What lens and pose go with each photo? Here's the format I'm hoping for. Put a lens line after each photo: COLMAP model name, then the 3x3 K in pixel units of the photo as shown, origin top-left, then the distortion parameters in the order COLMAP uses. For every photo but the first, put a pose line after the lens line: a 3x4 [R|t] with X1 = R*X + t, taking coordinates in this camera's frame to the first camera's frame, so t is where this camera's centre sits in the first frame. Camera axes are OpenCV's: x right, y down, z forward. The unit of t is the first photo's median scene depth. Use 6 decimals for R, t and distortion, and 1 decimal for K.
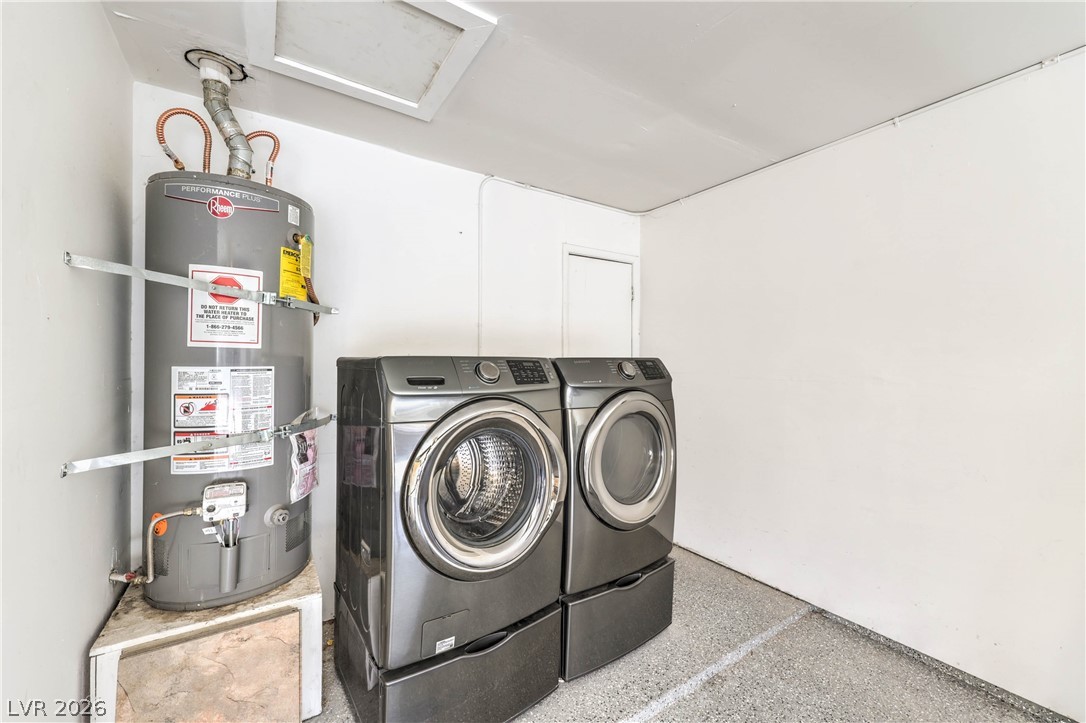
lens RADIAL K [[436.4, 0, 539.4], [0, 436.4, 358.8], [0, 0, 1]] dist [0.002304, 0.001349]
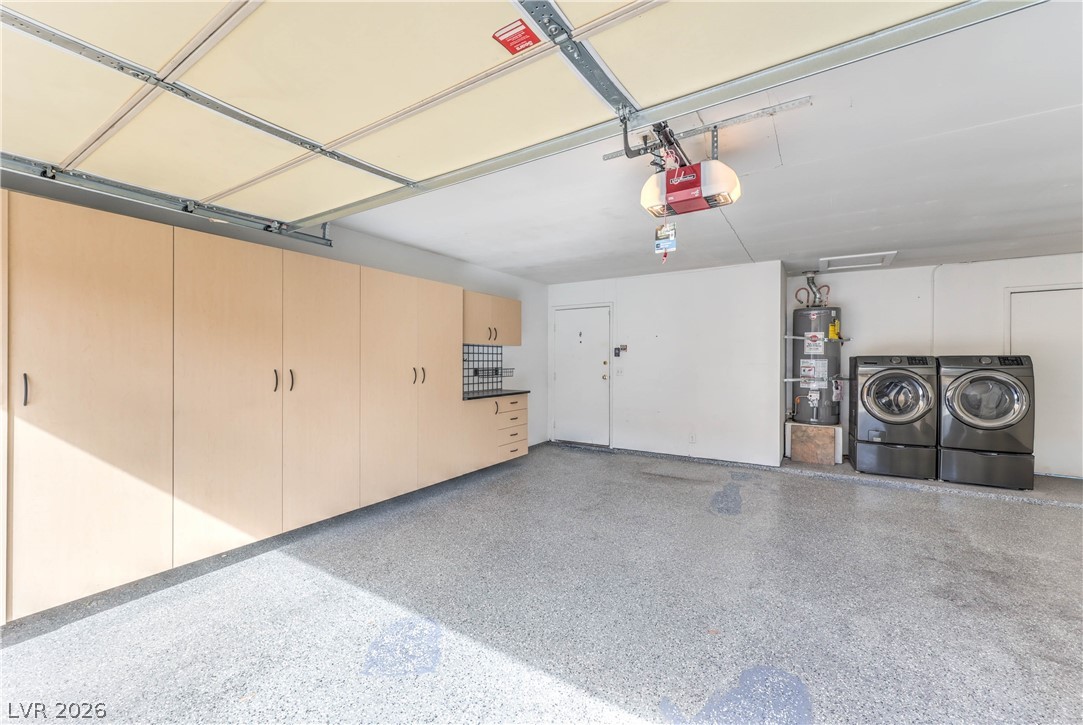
lens RADIAL K [[435.2, 0, 540.9], [0, 435.2, 360.7], [0, 0, 1]] dist [0.002304, 0.001349]
pose [[0.401916, -0.004358, -0.915666, 1.628578], [-0.000932, 0.999986, -0.005169, 0.046633], [0.915676, 0.002931, 0.401906, -2.445576]]
